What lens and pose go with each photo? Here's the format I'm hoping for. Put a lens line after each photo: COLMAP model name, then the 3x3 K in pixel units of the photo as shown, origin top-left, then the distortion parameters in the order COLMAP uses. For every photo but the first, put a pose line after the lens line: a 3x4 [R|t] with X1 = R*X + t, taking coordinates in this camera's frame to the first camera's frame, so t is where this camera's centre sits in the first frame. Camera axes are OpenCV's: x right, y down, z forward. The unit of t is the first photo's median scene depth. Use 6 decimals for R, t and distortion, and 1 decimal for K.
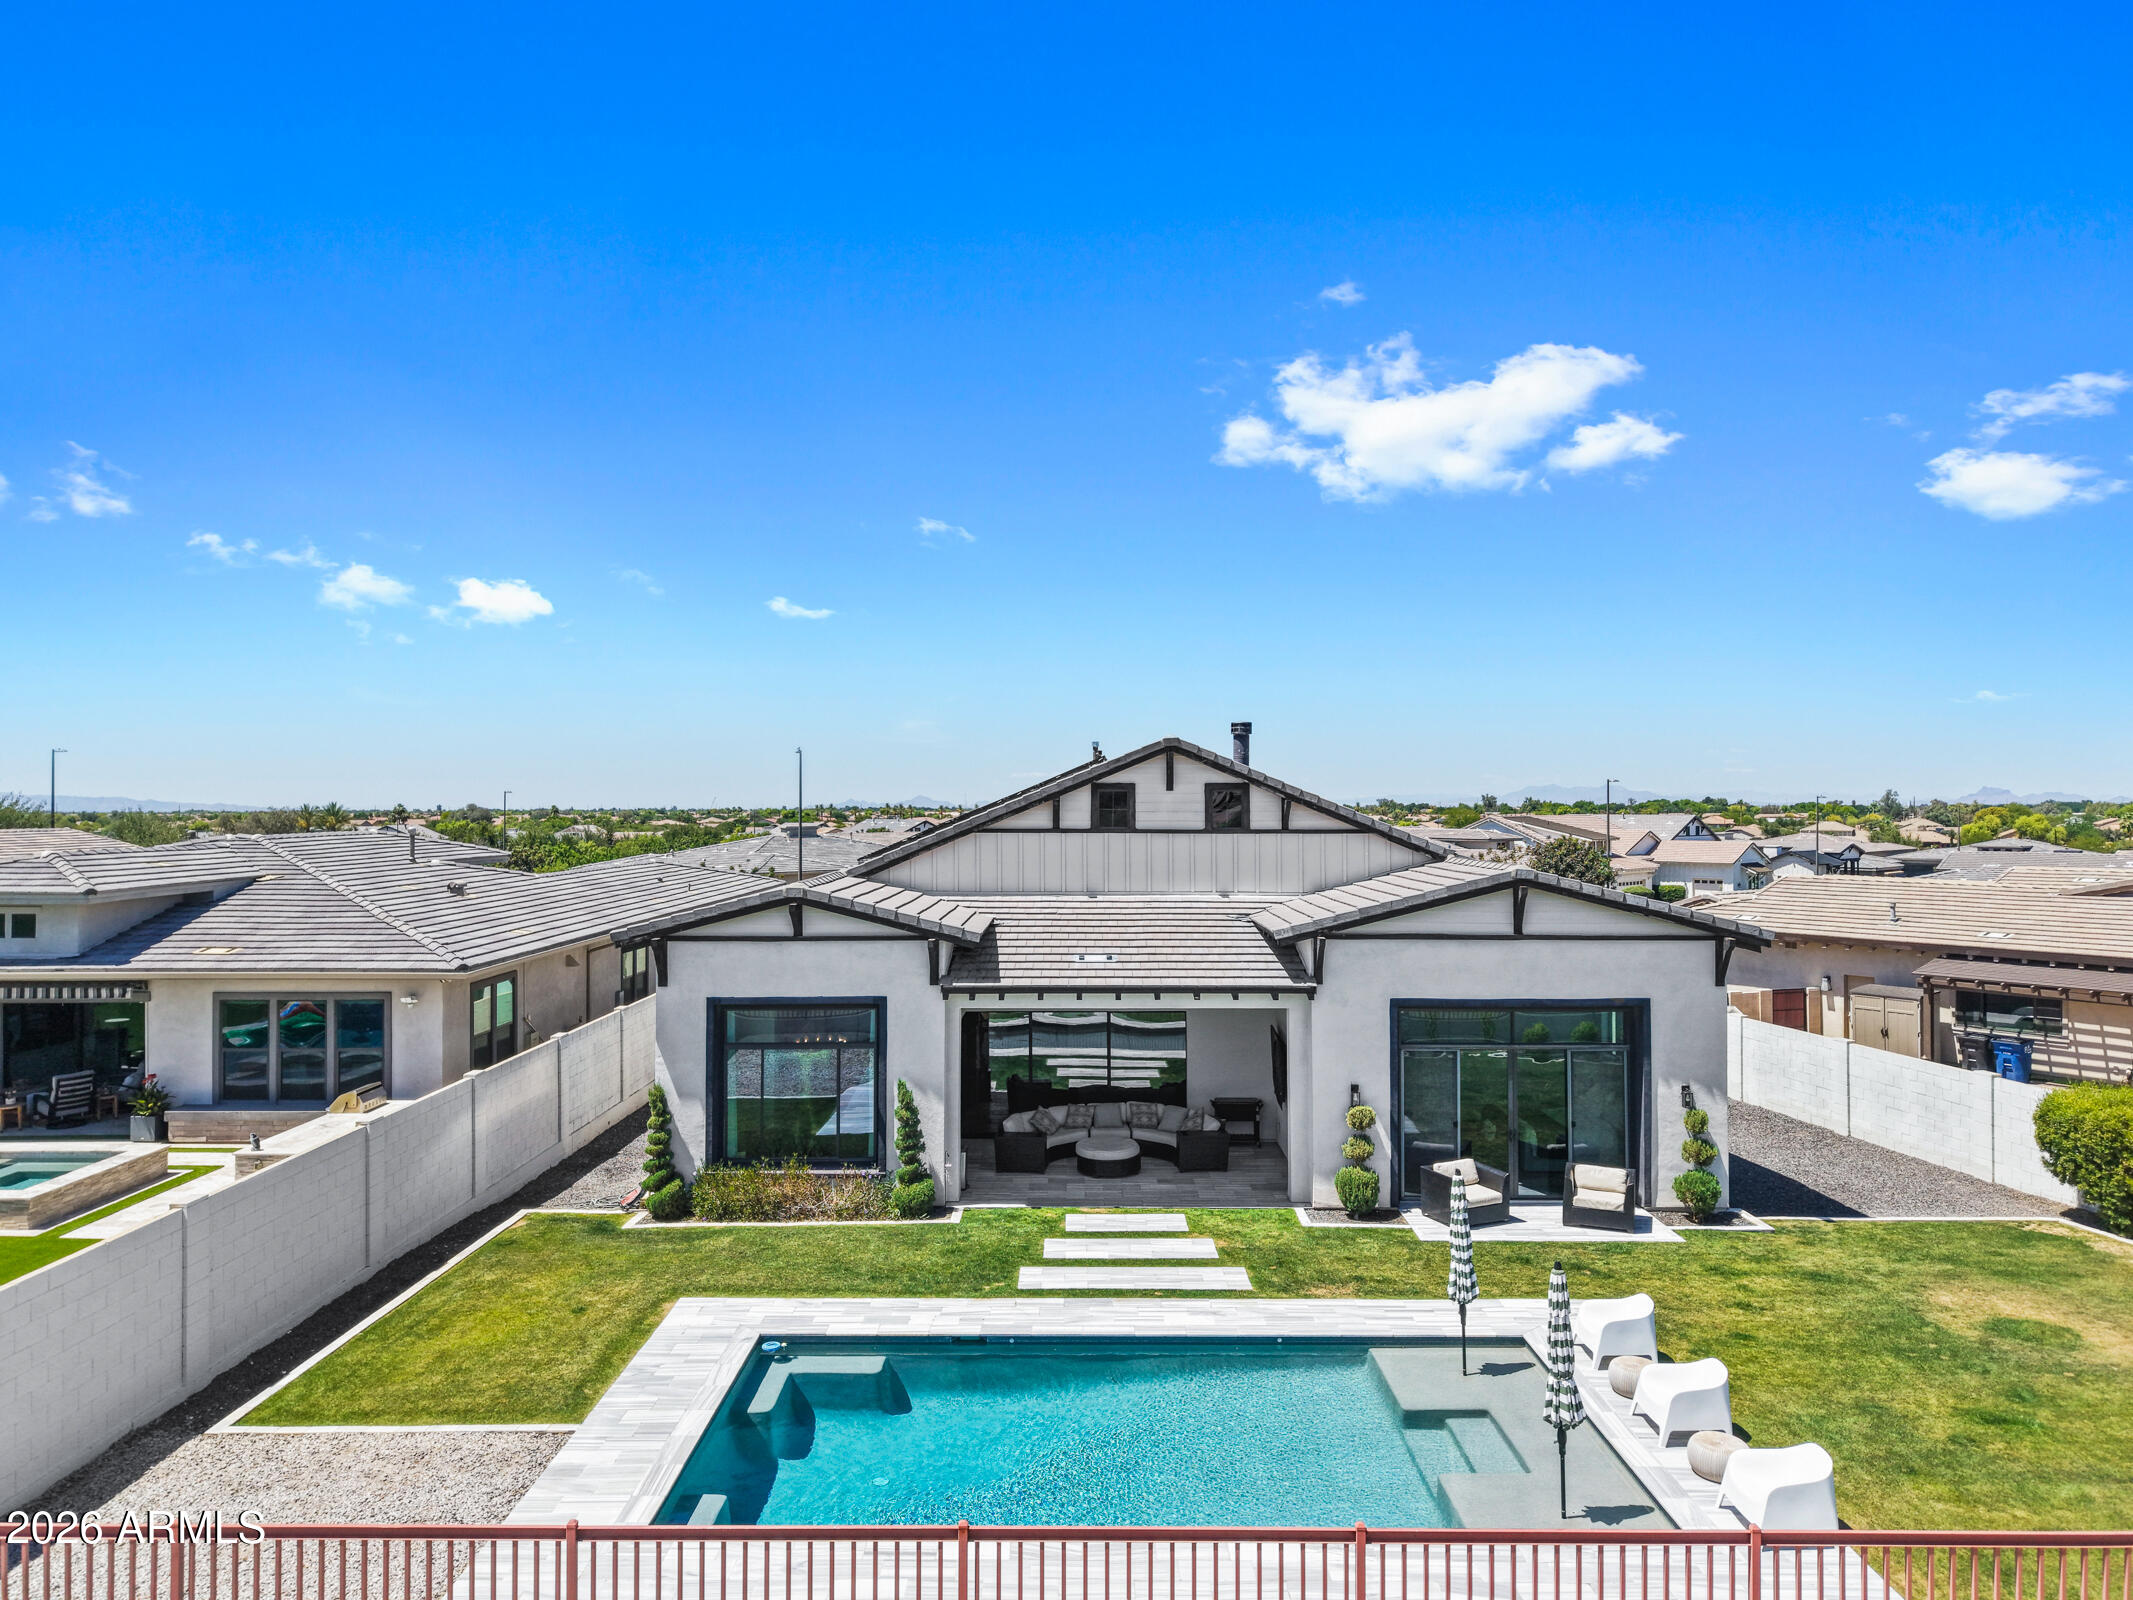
lens RADIAL K [[1434.4, 0, 1066.5], [0, 1434.4, 800.0], [0, 0, 1]] dist [0.016985, -0.010809]
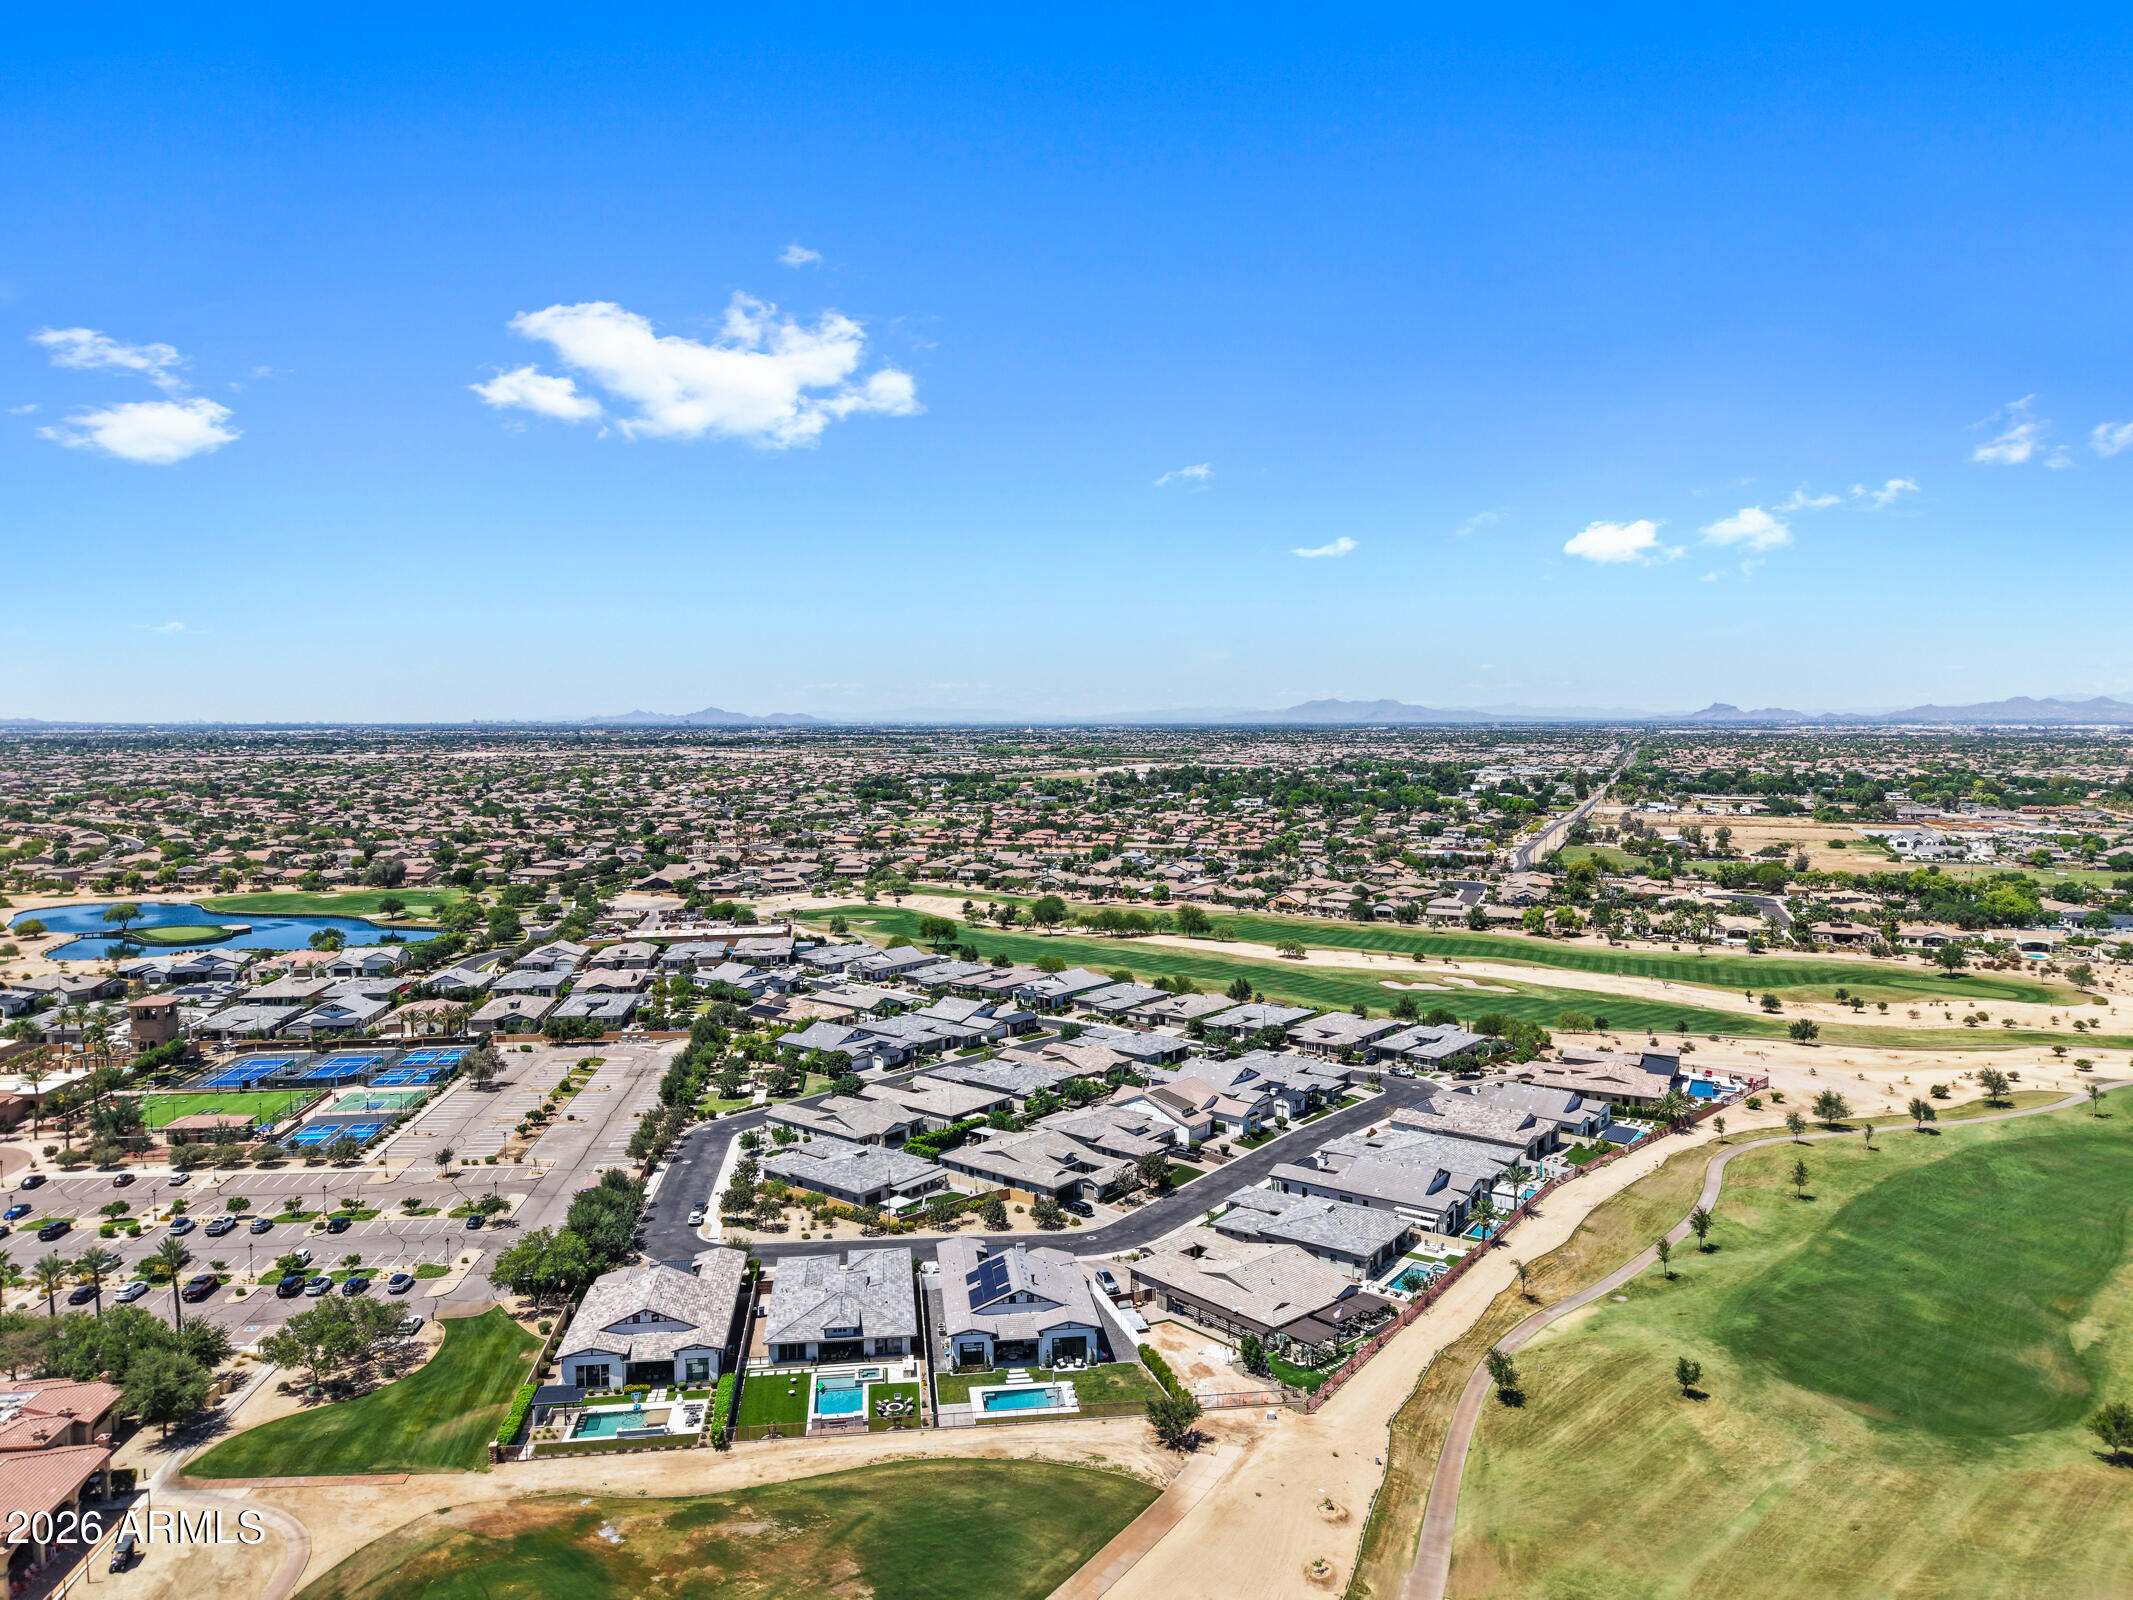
lens RADIAL K [[1519.7, 0, 1060.7], [0, 1519.7, 756.5], [0, 0, 1]] dist [0.014507, -0.003998]
pose [[0.989763, -0.006994, 0.142552, -0.879695], [0.000725, 0.999032, 0.043983, -3.395308], [-0.142722, -0.043429, 0.988810, -7.045465]]
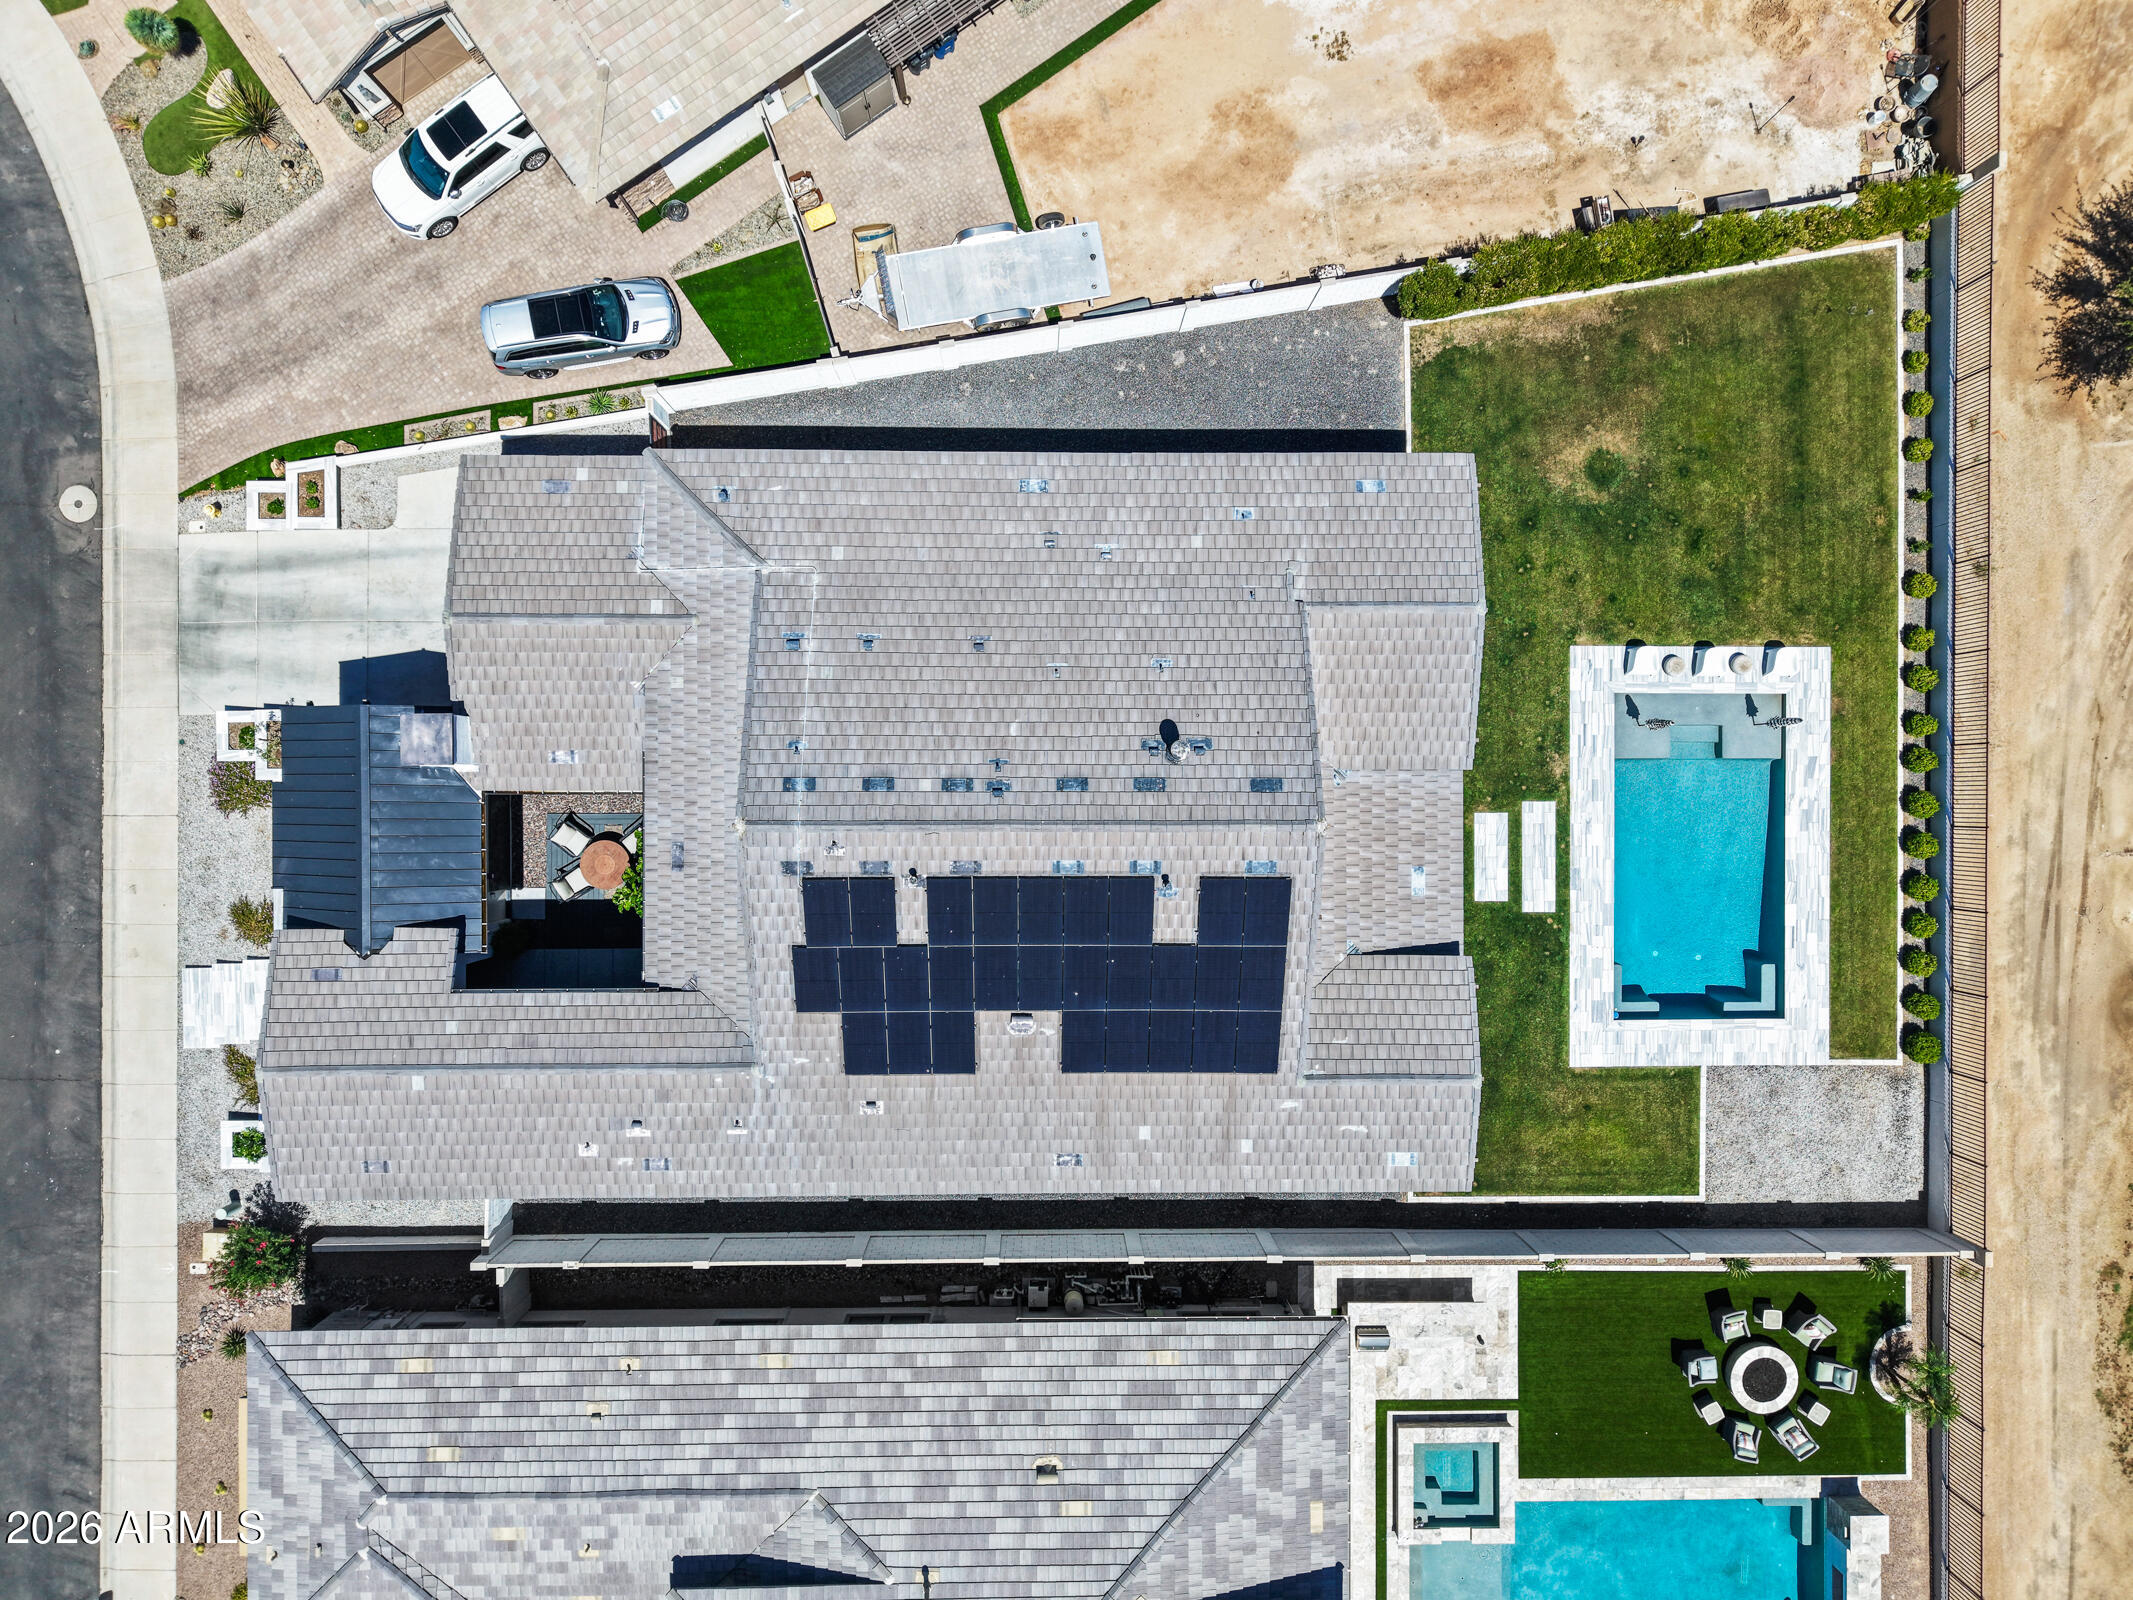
lens RADIAL K [[1519.7, 0, 1060.7], [0, 1519.7, 756.5], [0, 0, 1]] dist [0.014507, -0.003998]
pose [[-0.009337, -0.999903, -0.010303, 0.197901], [-0.027668, -0.010041, 0.999567, -1.653577], [-0.999574, 0.009618, -0.027571, 1.570265]]
